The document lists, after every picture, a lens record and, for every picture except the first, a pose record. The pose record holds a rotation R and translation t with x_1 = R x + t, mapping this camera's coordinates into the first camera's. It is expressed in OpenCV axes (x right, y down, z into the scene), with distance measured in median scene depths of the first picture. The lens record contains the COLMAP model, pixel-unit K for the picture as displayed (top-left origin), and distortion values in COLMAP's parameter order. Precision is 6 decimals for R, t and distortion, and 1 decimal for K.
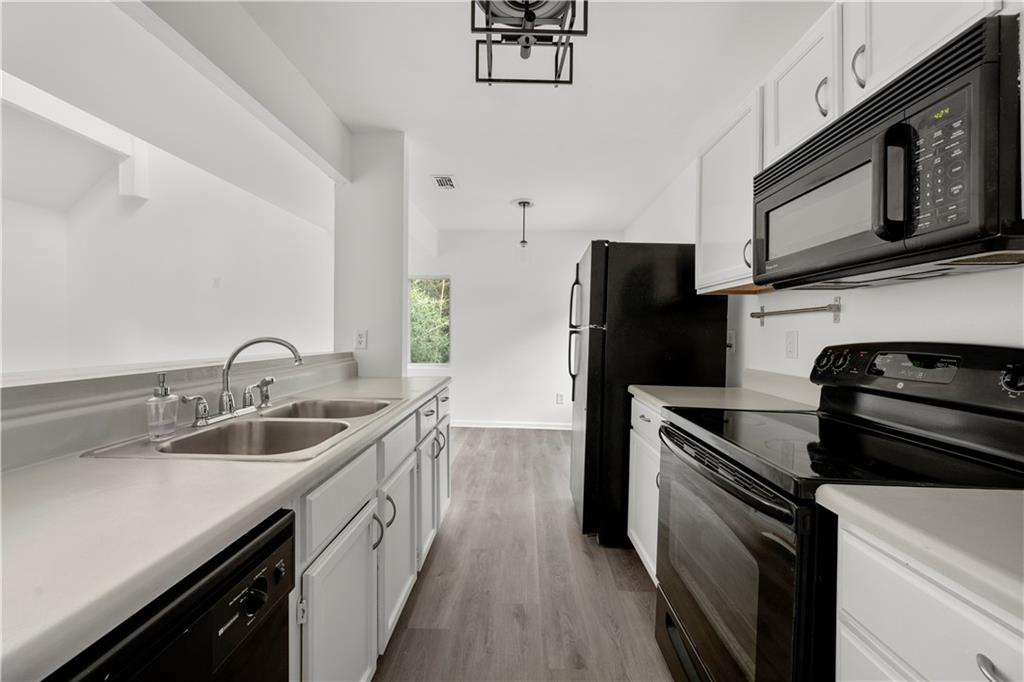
lens RADIAL K [[412.2, 0, 496.4], [0, 412.2, 331.1], [0, 0, 1]] dist [-0.000606, -0.000643]
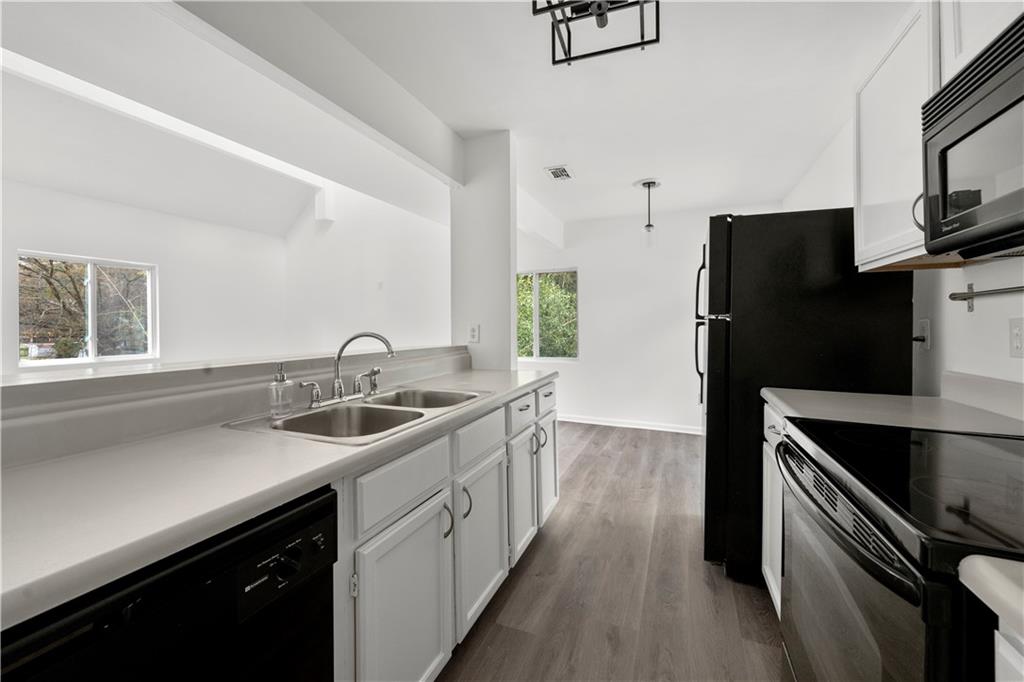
lens RADIAL K [[412.2, 0, 495.9], [0, 412.2, 319.1], [0, 0, 1]] dist [-0.000606, -0.000643]
pose [[0.936071, -0.017957, -0.351354, 0.123926], [0.013319, 0.999789, -0.015613, 0.000605], [0.351560, 0.009935, 0.936113, 0.048686]]
